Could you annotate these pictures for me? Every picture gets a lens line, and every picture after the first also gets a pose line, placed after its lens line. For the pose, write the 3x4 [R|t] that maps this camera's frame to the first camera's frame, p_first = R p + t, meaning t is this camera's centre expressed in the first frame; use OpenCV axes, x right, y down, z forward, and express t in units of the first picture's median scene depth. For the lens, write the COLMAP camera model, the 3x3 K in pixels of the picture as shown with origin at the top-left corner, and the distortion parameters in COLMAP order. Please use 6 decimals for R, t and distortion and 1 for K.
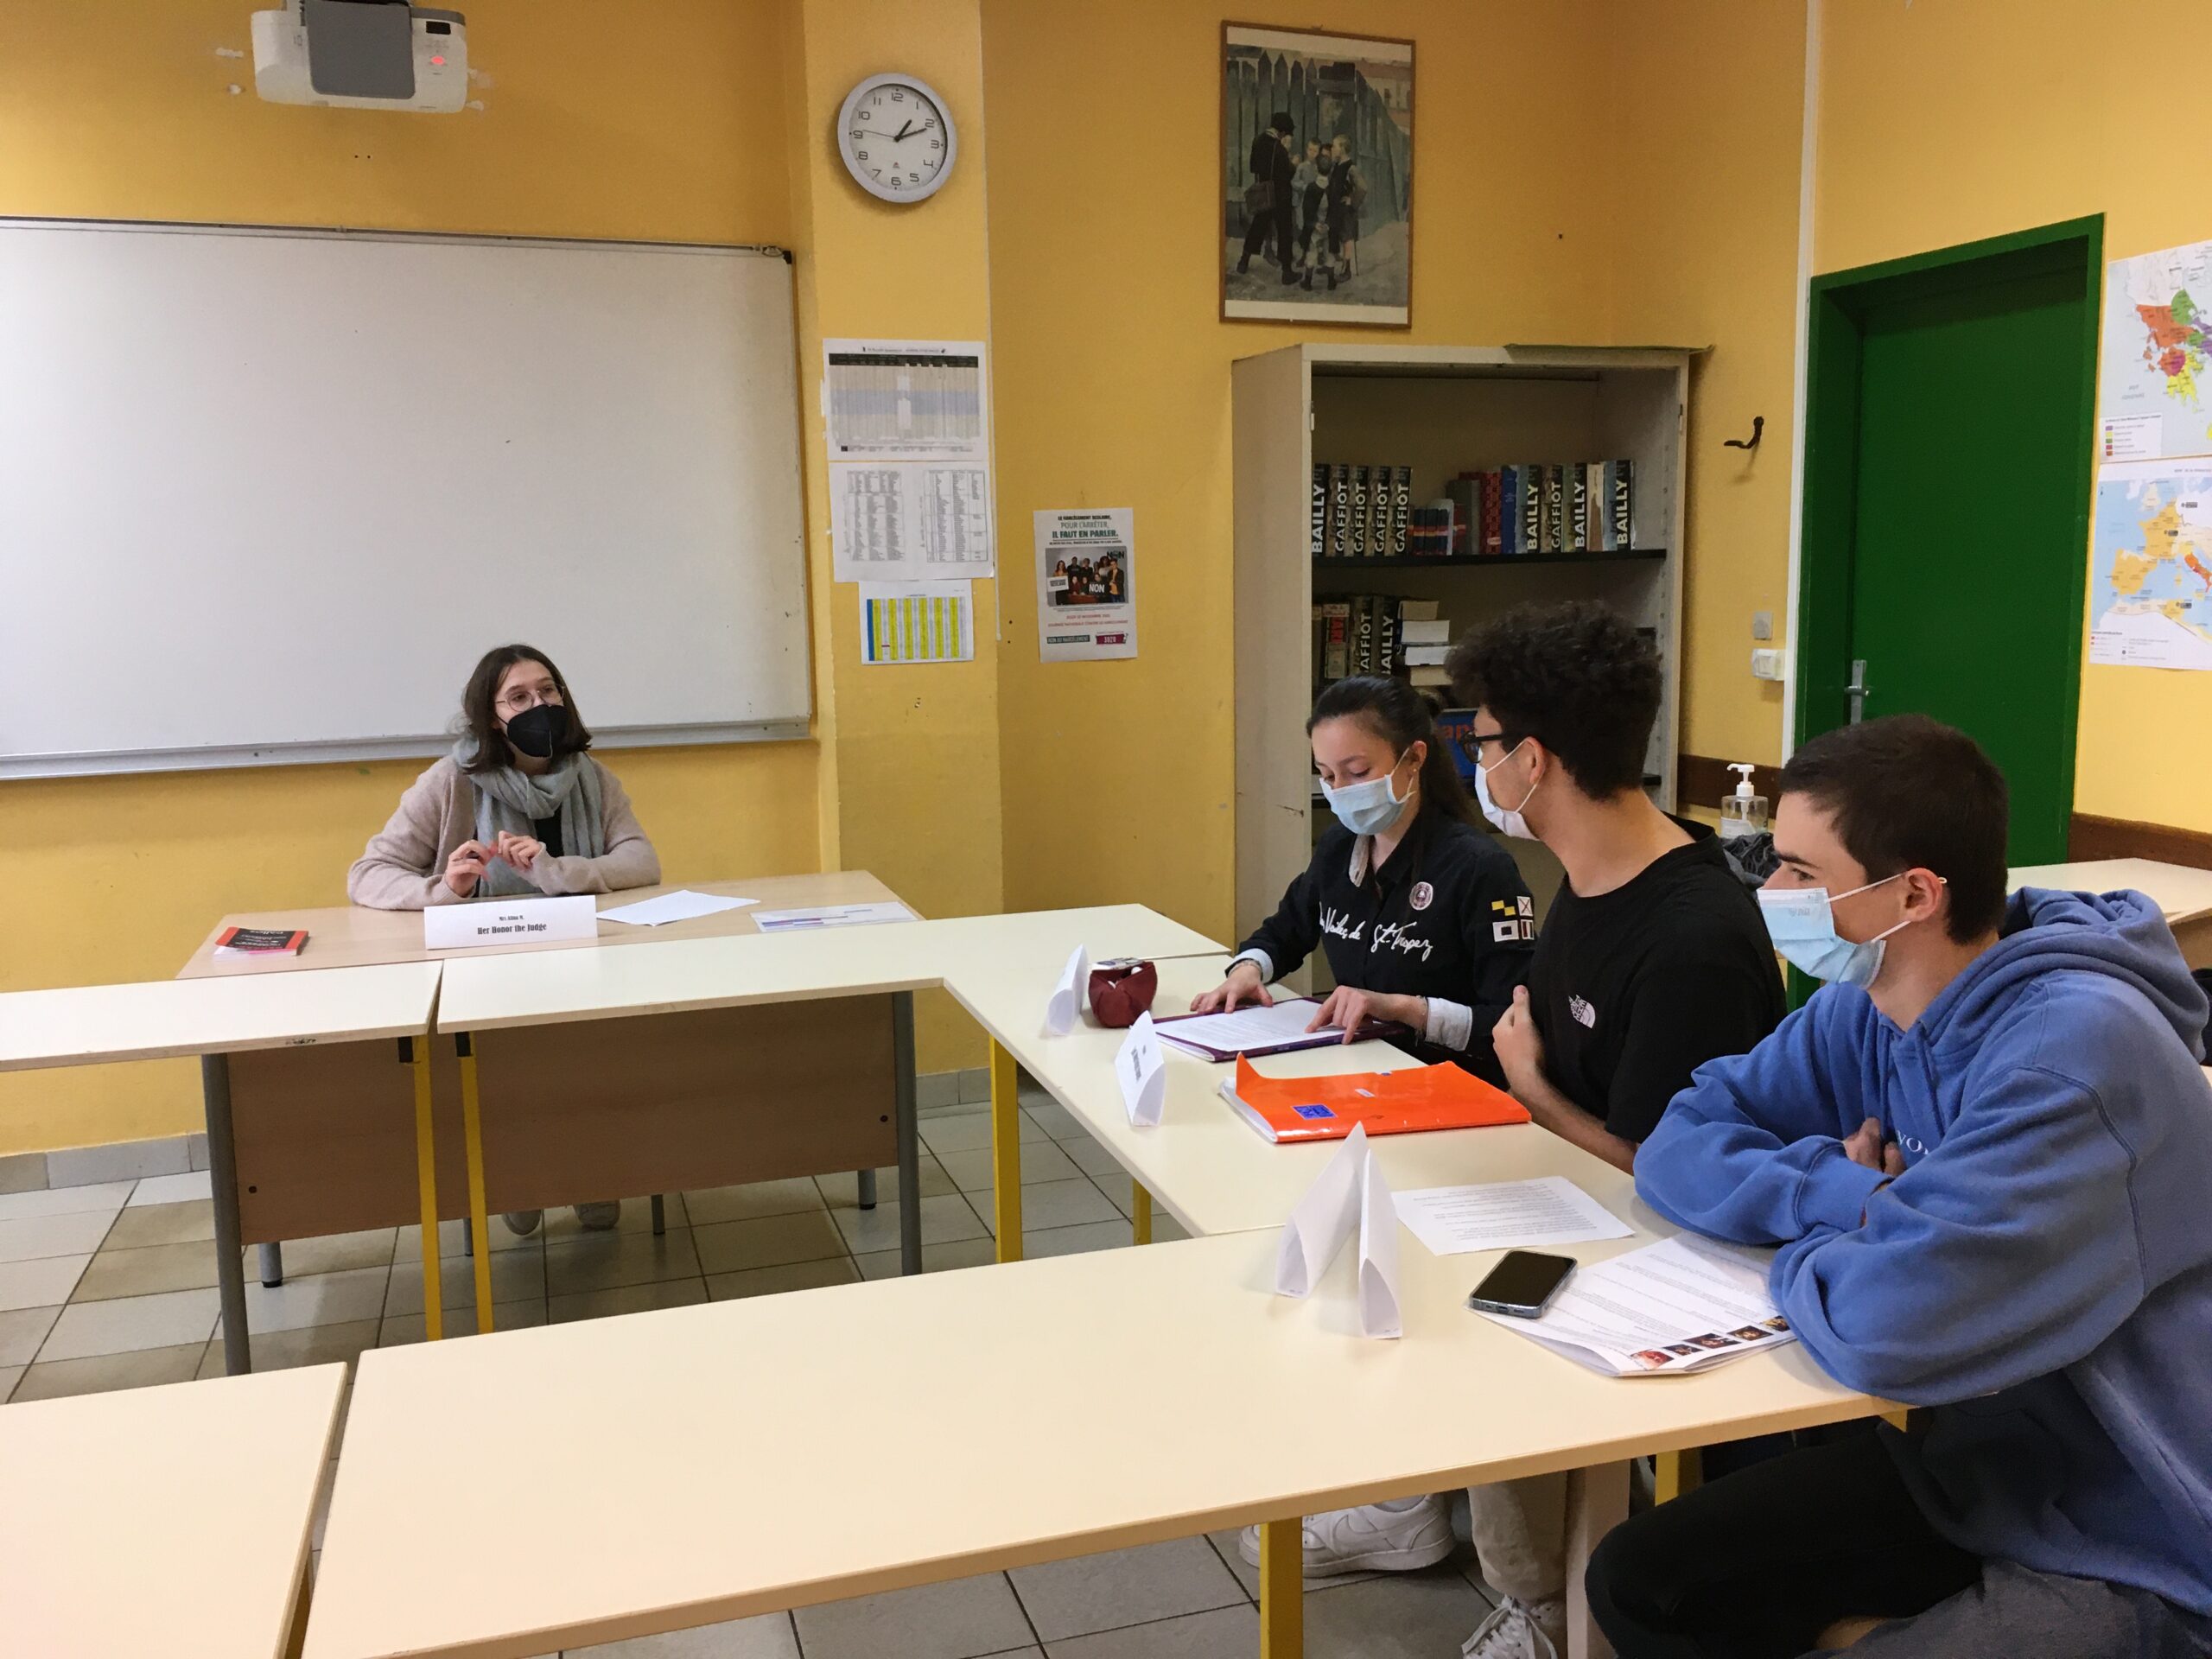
lens RADIAL K [[1903.2, 0, 1106.0], [0, 1903.2, 829.5], [0, 0, 1]] dist [0.088923, -0.139880]
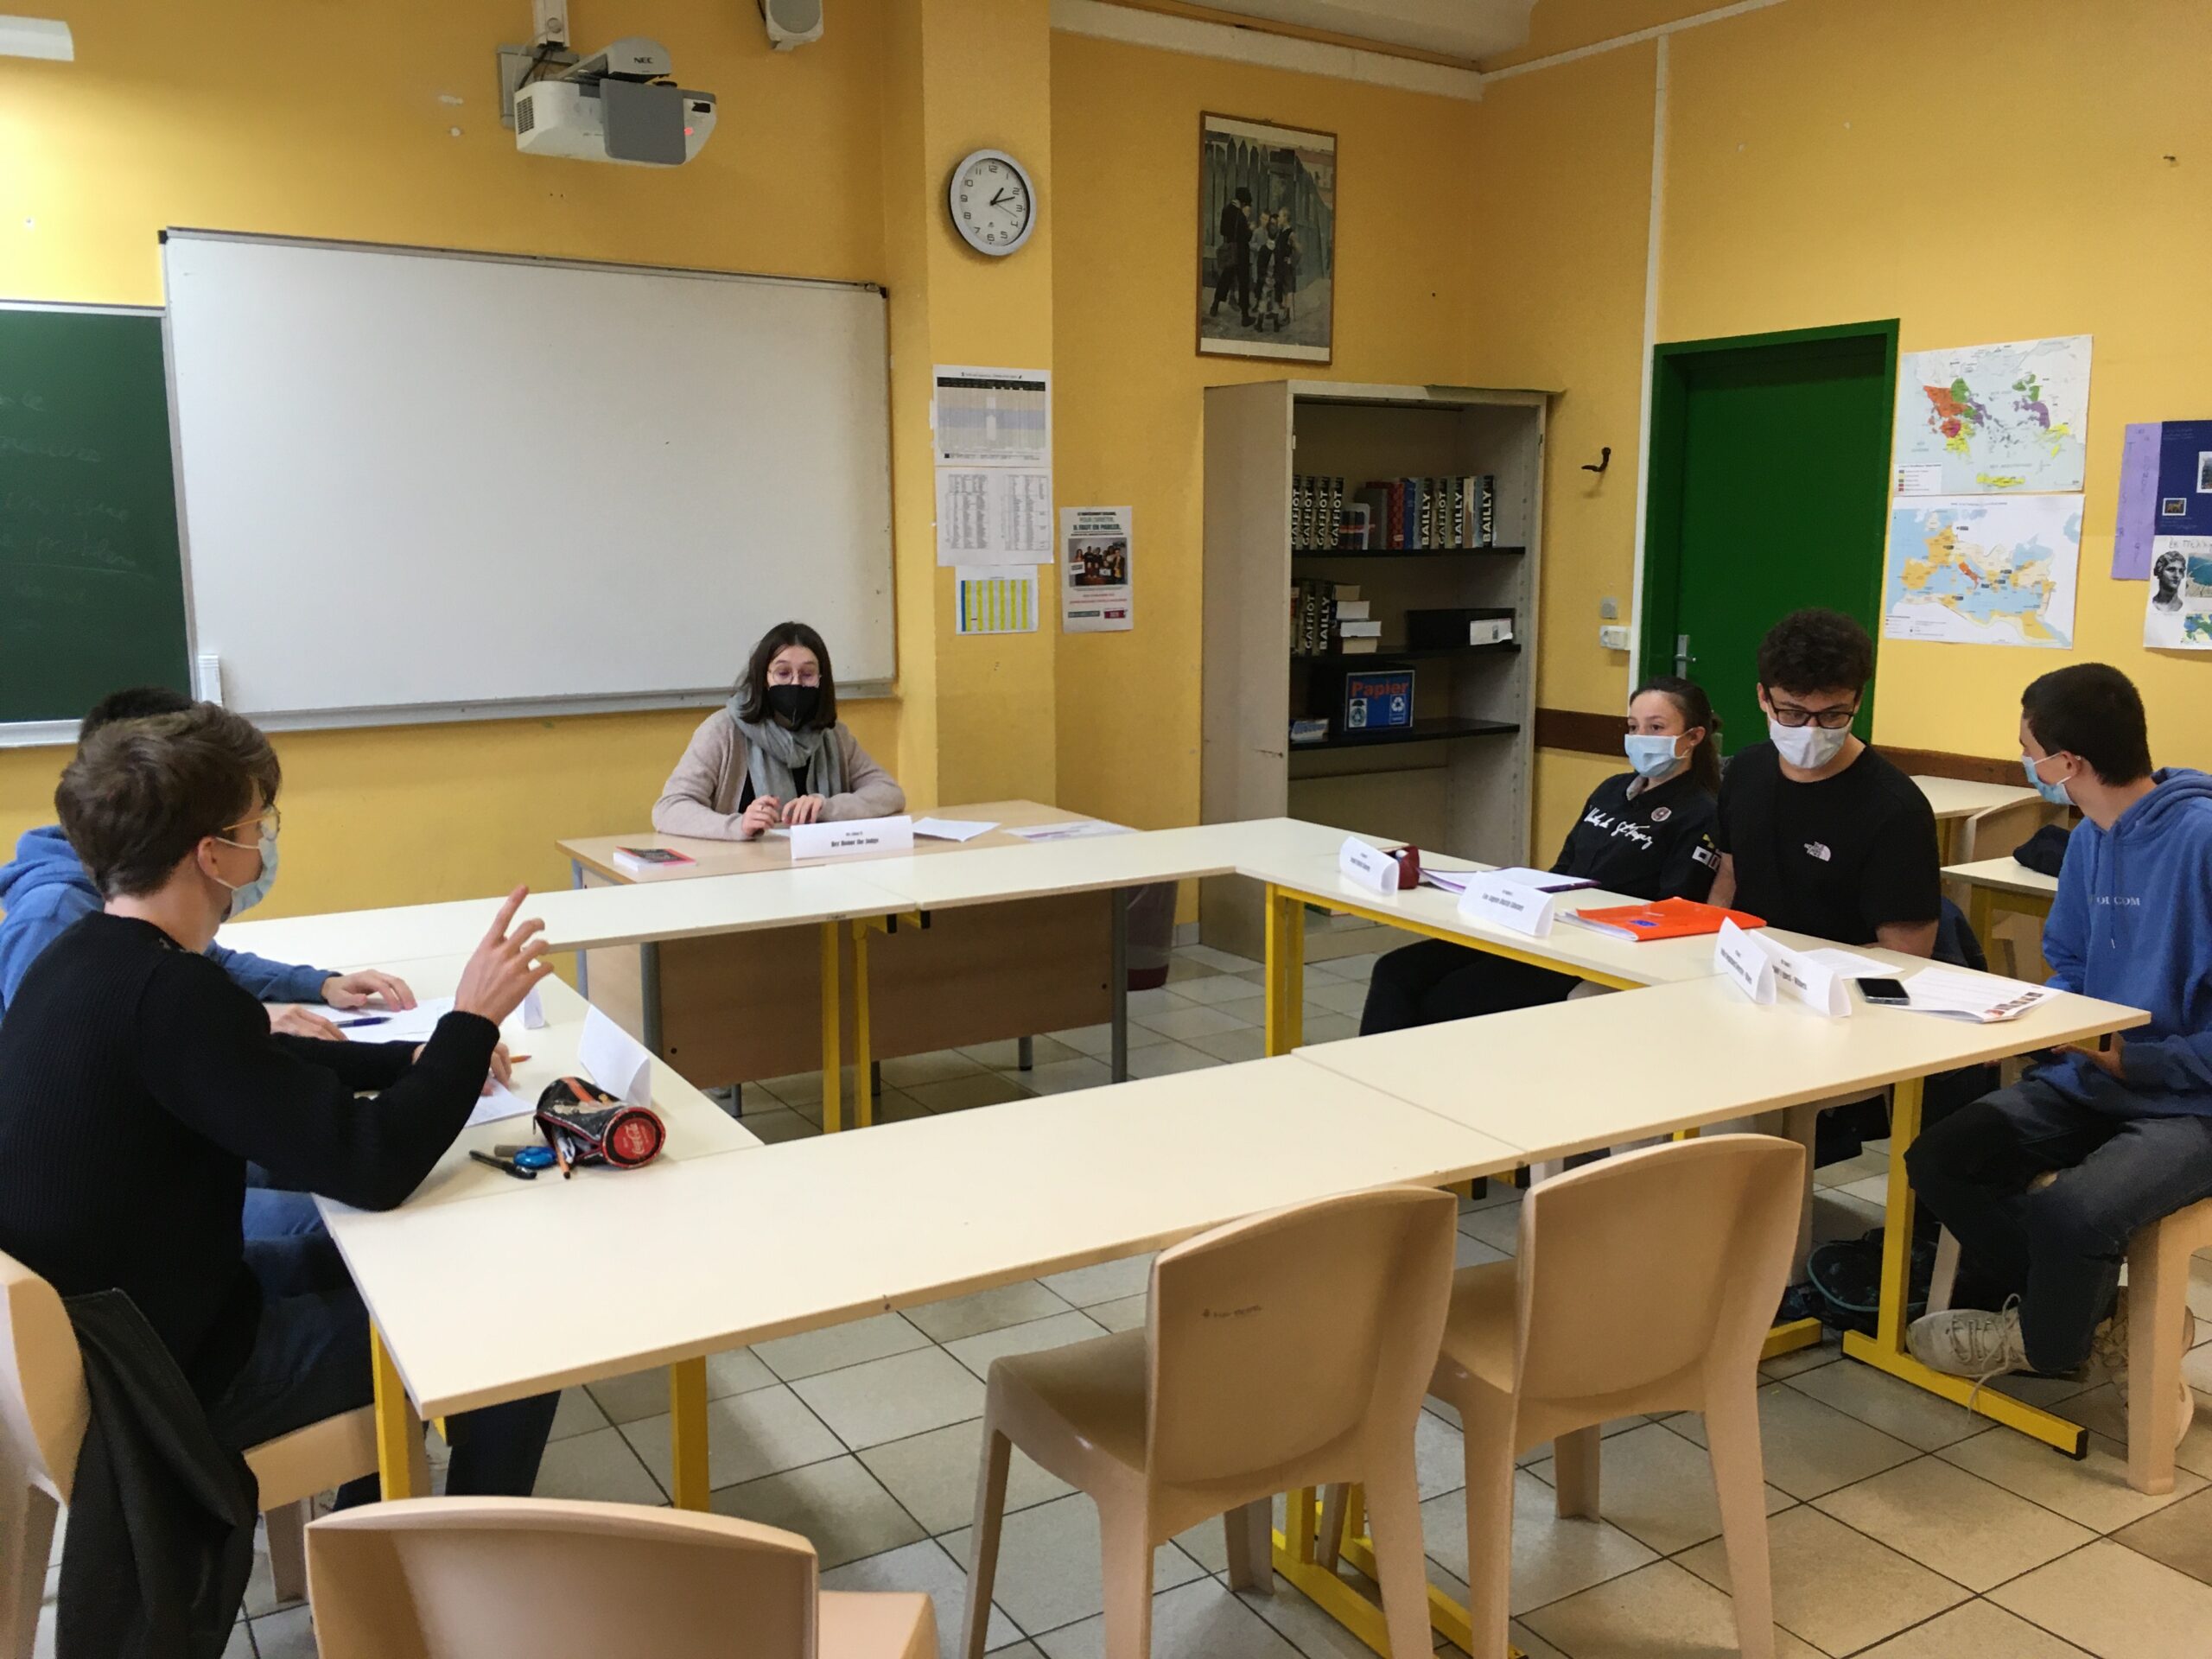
lens RADIAL K [[1903.2, 0, 1106.0], [0, 1903.2, 829.5], [0, 0, 1]] dist [0.088923, -0.139880]
pose [[0.970879, -0.019444, 0.238782, -0.300471], [0.015502, 0.999711, 0.018375, 0.015097], [-0.239070, -0.014138, 0.970899, -0.182773]]
